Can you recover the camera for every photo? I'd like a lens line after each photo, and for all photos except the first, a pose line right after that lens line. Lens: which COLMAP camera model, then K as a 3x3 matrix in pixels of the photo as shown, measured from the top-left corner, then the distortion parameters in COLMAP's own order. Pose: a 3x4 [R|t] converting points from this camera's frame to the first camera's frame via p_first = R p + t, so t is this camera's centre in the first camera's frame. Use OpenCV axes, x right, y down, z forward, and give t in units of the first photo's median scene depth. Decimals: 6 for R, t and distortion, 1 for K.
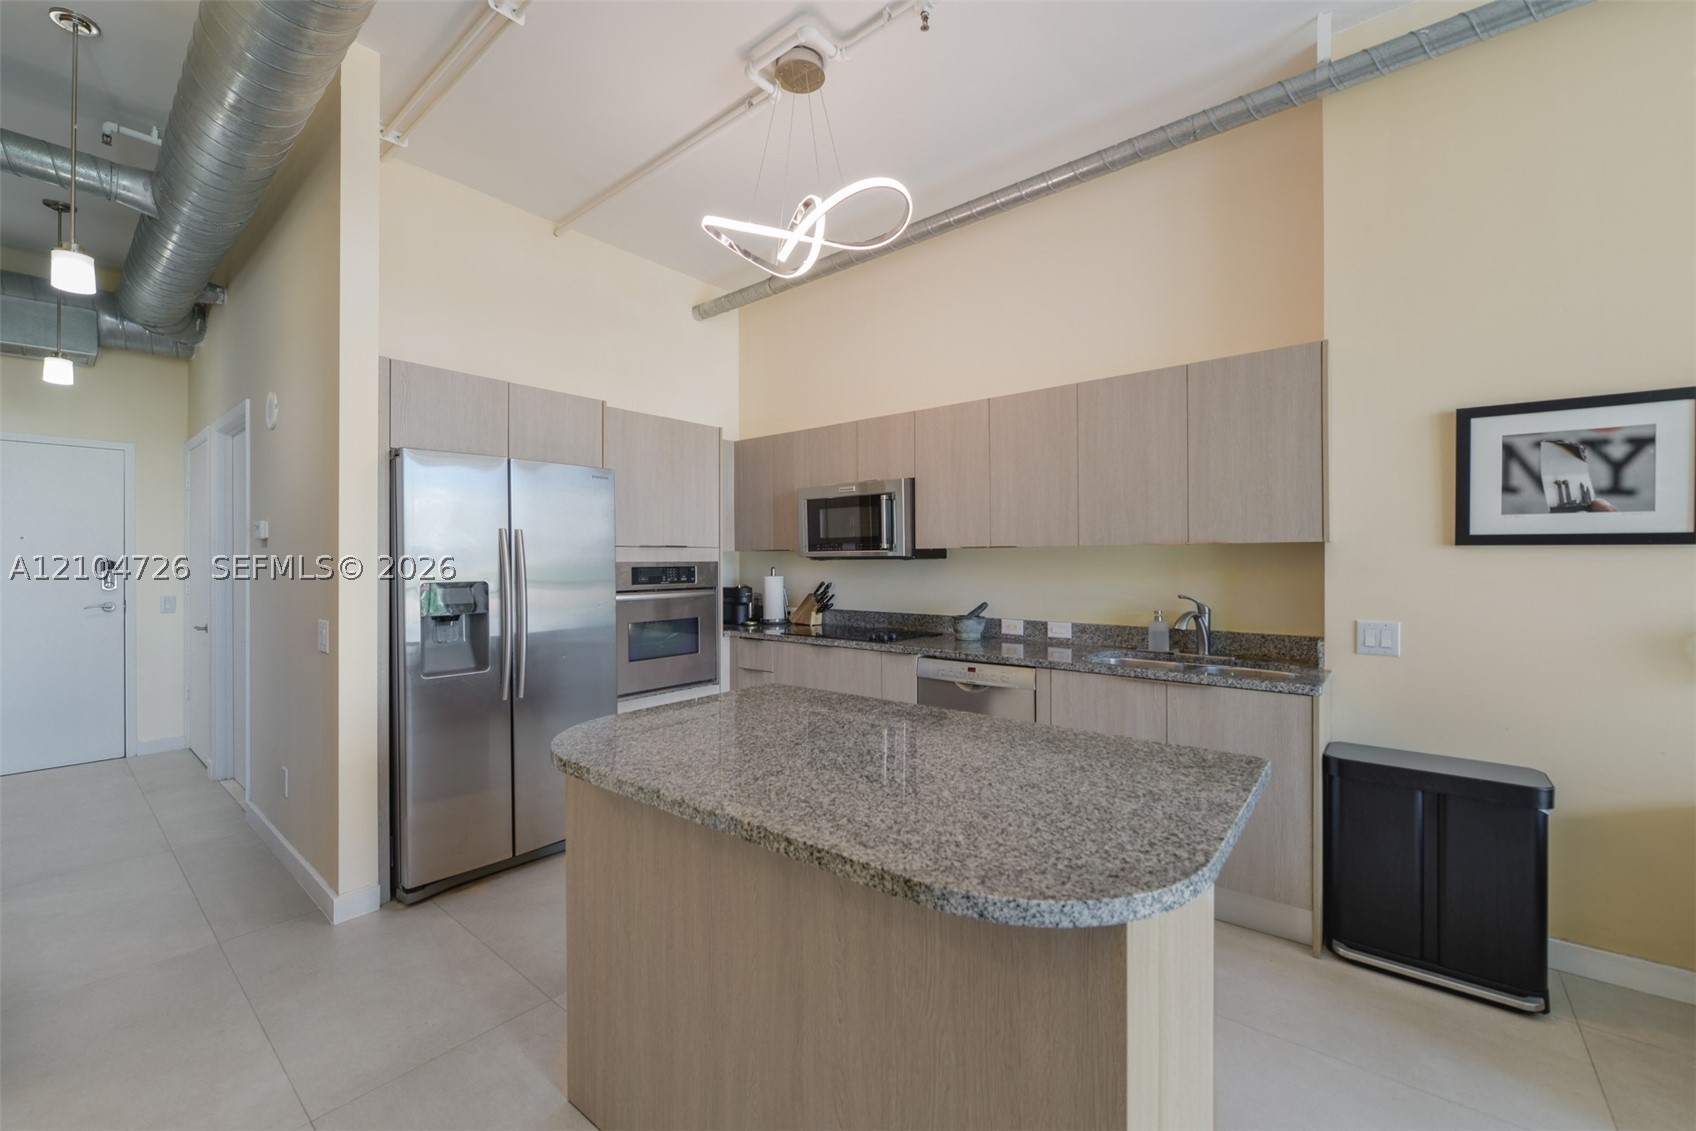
lens RADIAL K [[678.2, 0, 845.1], [0, 678.2, 560.6], [0, 0, 1]] dist [-0.000527, -0.002376]
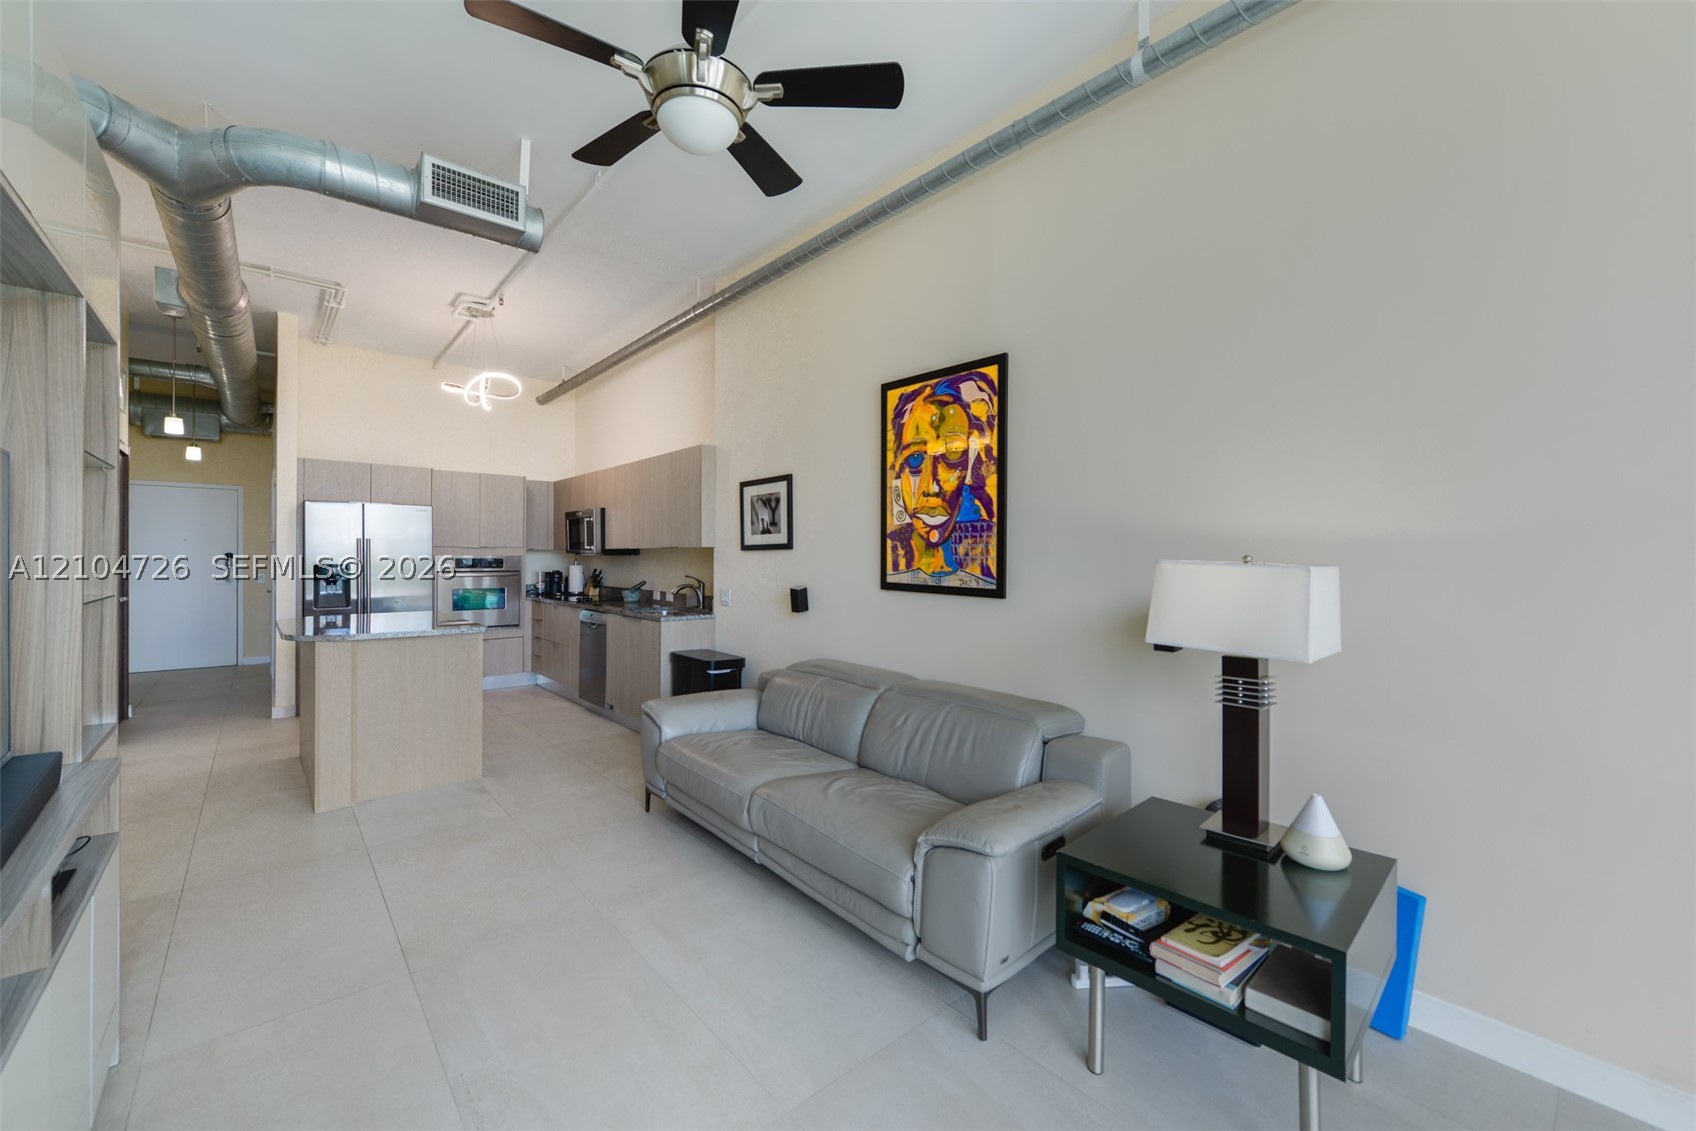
lens RADIAL K [[678.2, 0, 850.6], [0, 678.2, 560.9], [0, 0, 1]] dist [-0.000527, -0.002376]
pose [[0.986240, 0.009423, -0.165053, 1.178985], [-0.008758, 0.999950, 0.004755, -0.001211], [0.165090, -0.003244, 0.986273, -0.695478]]
